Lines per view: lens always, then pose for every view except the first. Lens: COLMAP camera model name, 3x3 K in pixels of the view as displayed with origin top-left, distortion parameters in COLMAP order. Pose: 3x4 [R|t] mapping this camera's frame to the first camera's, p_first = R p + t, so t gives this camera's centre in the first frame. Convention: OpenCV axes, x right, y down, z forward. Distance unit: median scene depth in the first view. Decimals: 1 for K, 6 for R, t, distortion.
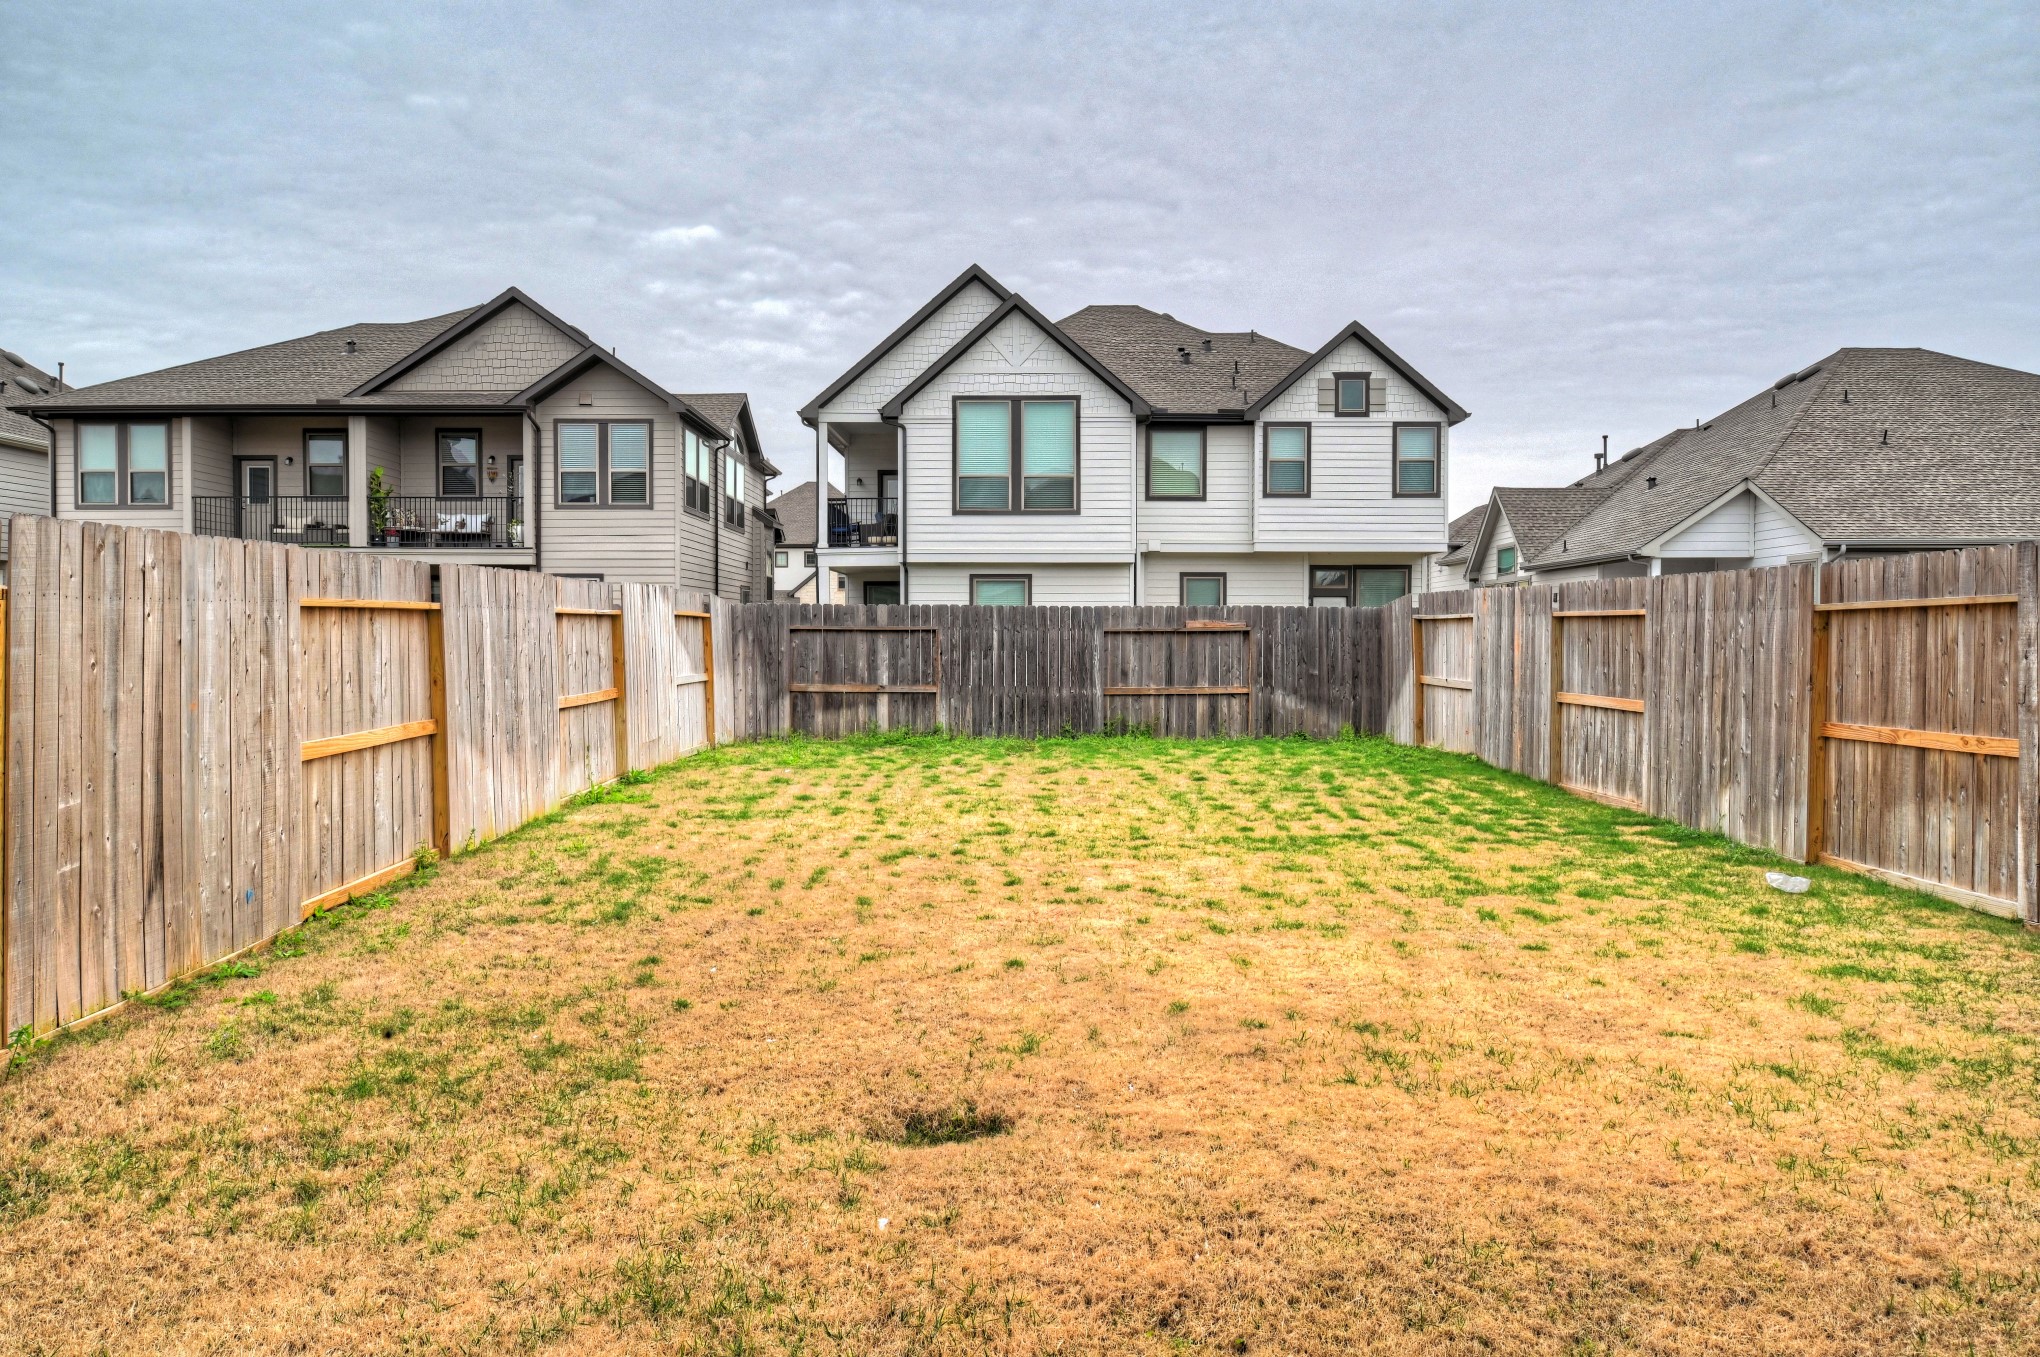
lens RADIAL K [[1367.0, 0, 1027.5], [0, 1367.0, 626.7], [0, 0, 1]] dist [-0.000231, -0.016582]
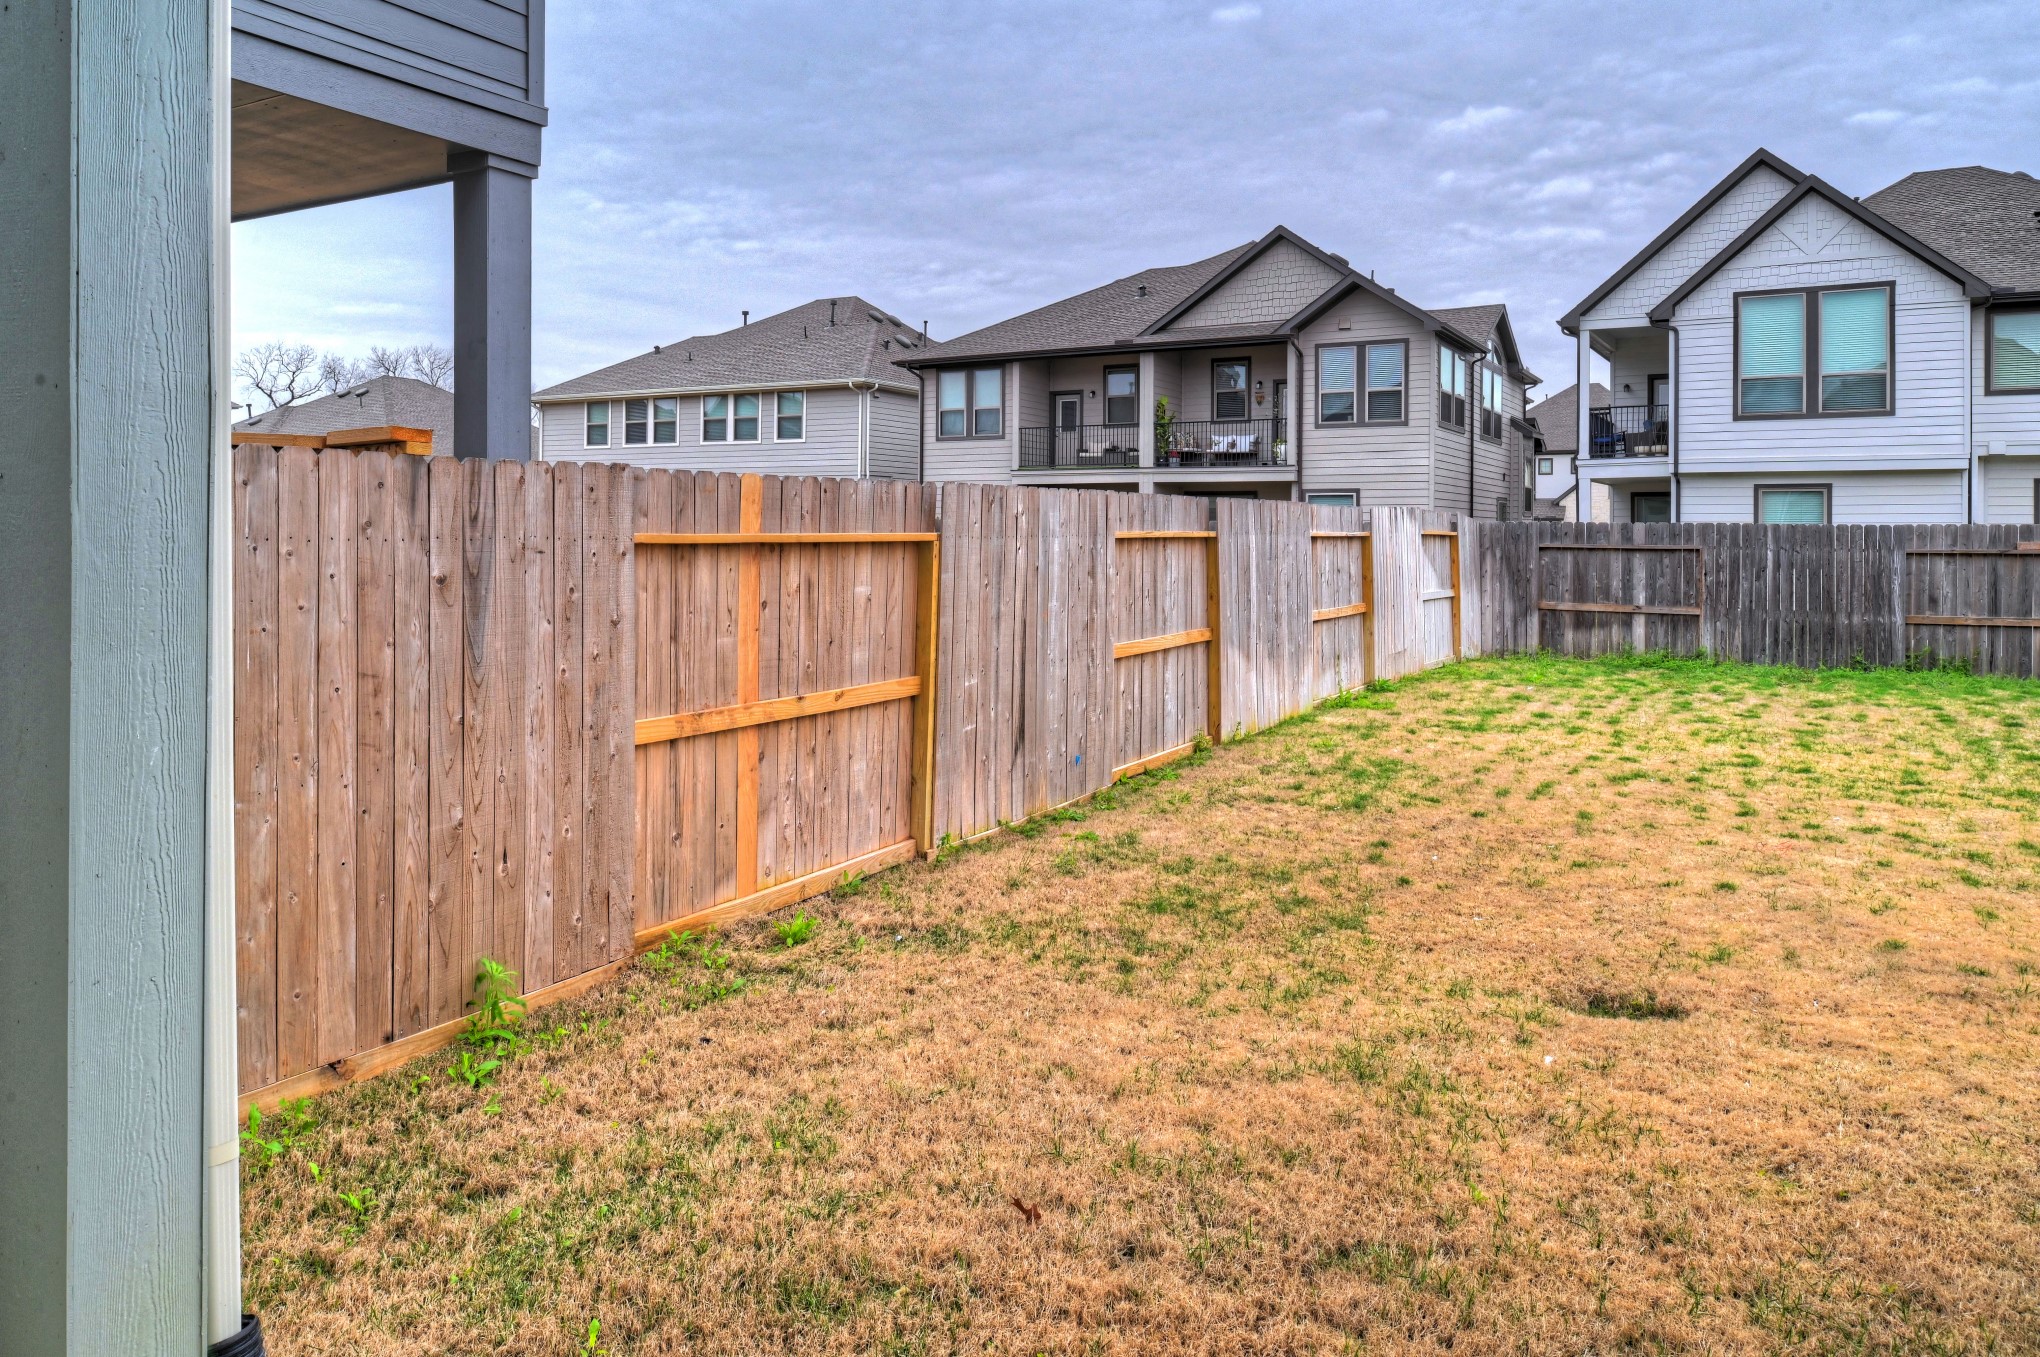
lens RADIAL K [[1367.0, 0, 1027.5], [0, 1367.0, 626.7], [0, 0, 1]] dist [-0.000231, -0.016582]
pose [[0.857631, 0.036131, -0.512994, 0.044973], [-0.001886, 0.997743, 0.067119, -0.014442], [0.514262, -0.056596, 0.855764, -0.112938]]
